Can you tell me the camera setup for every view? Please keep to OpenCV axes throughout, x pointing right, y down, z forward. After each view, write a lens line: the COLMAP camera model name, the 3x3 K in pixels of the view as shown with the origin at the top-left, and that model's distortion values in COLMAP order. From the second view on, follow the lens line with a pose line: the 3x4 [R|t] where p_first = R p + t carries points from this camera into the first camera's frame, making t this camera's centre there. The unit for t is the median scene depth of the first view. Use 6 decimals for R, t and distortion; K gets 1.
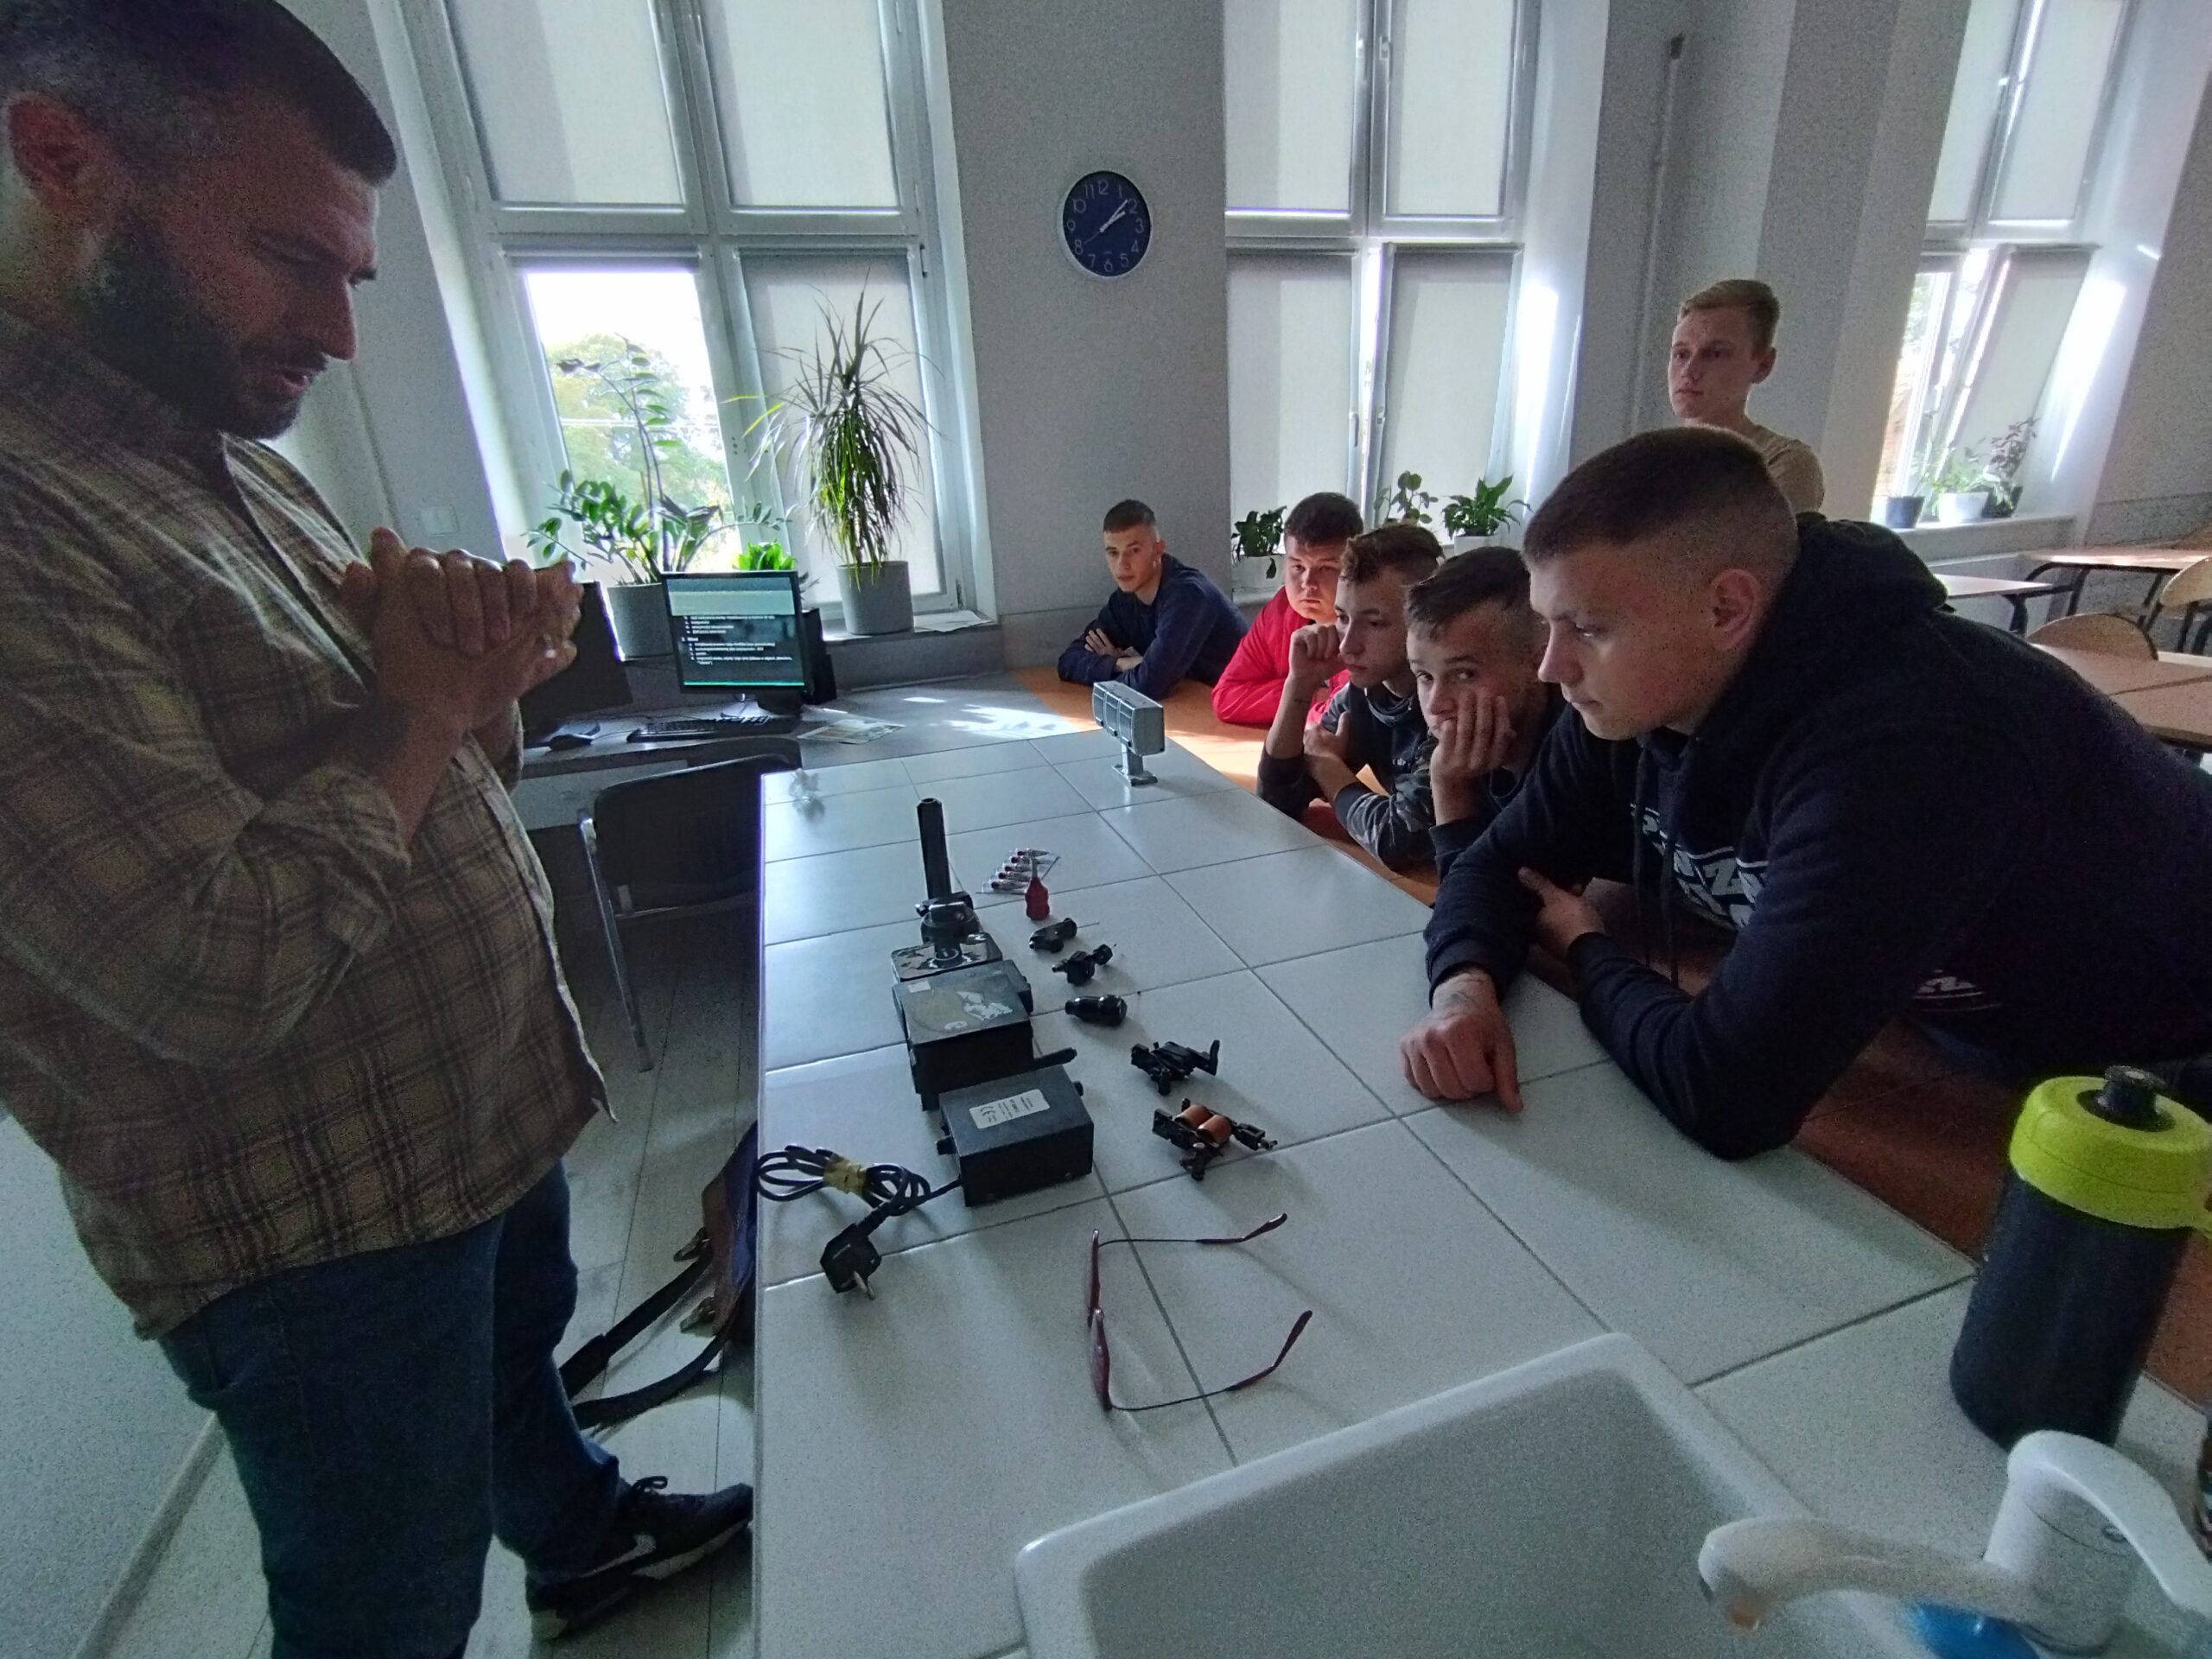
lens RADIAL K [[986.9, 0, 1106.0], [0, 986.9, 829.5], [0, 0, 1]] dist [0.002766, 0.000113]
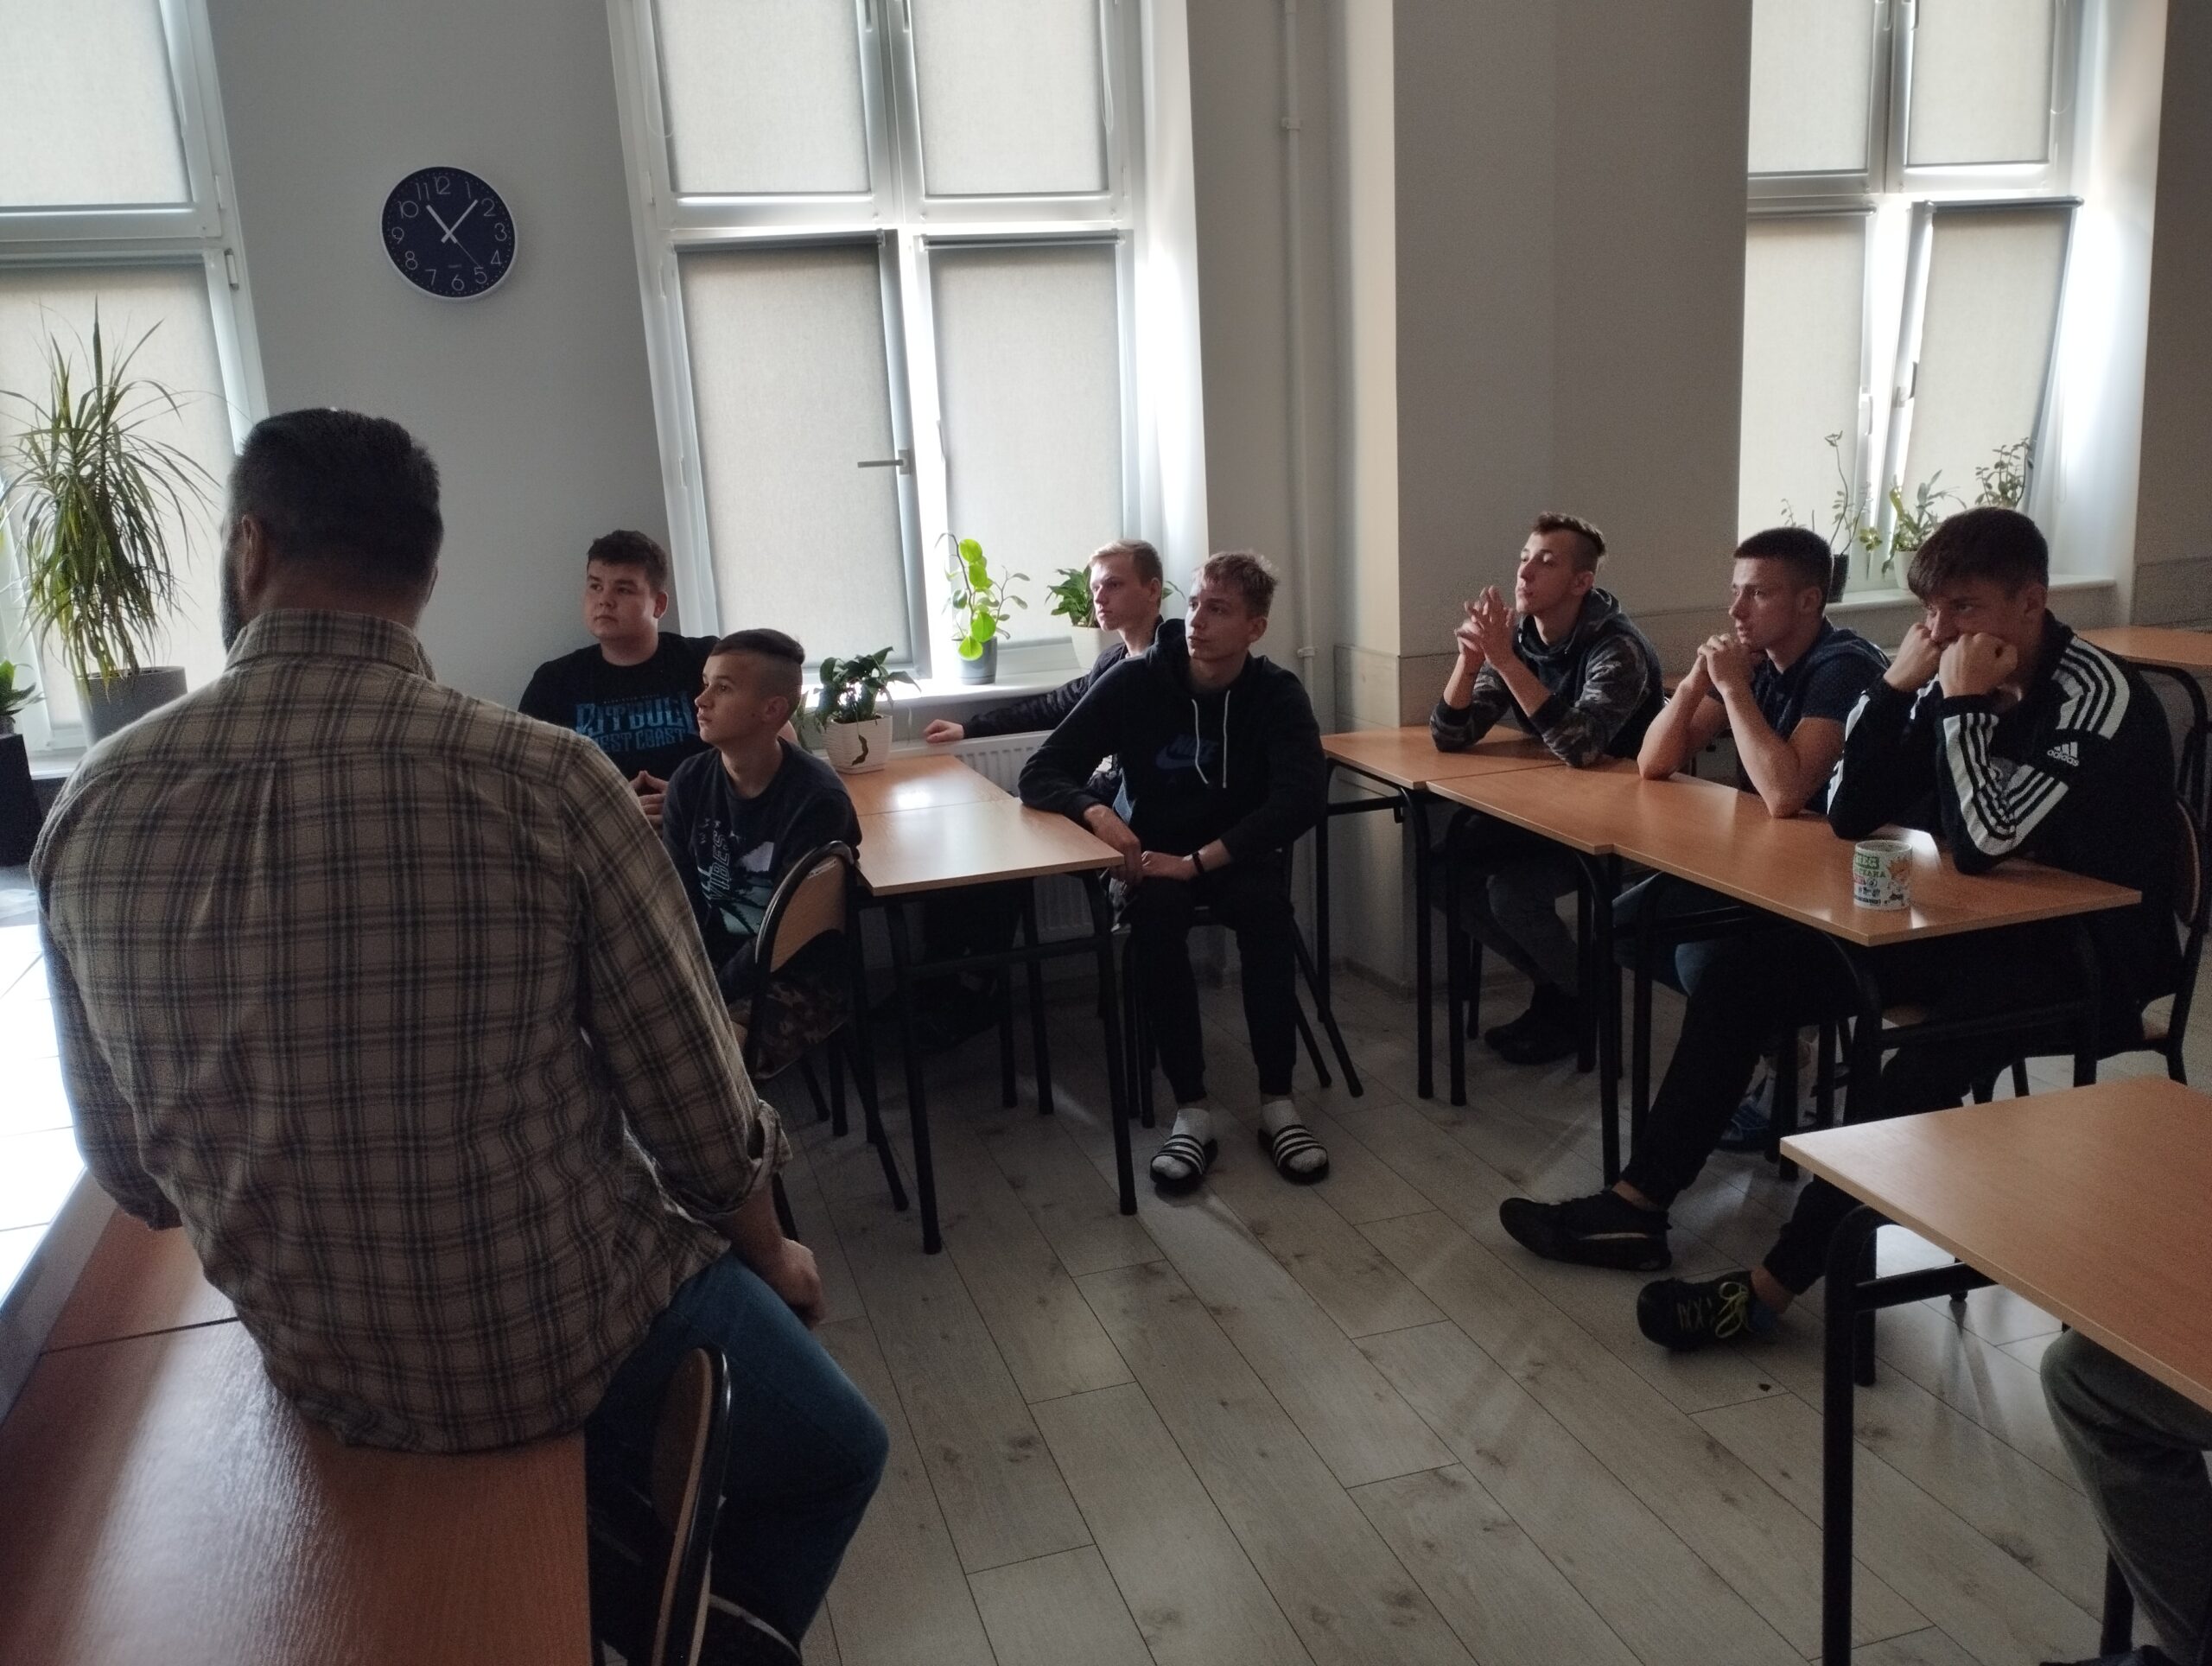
lens RADIAL K [[1760.0, 0, 1085.8], [0, 1760.0, 826.3], [0, 0, 1]] dist [0.049727, -0.002642]
pose [[0.999487, 0.004986, -0.031642, 0.490448], [-0.009178, 0.990972, -0.133755, 0.012082], [0.030689, 0.133977, 0.990509, -0.248098]]
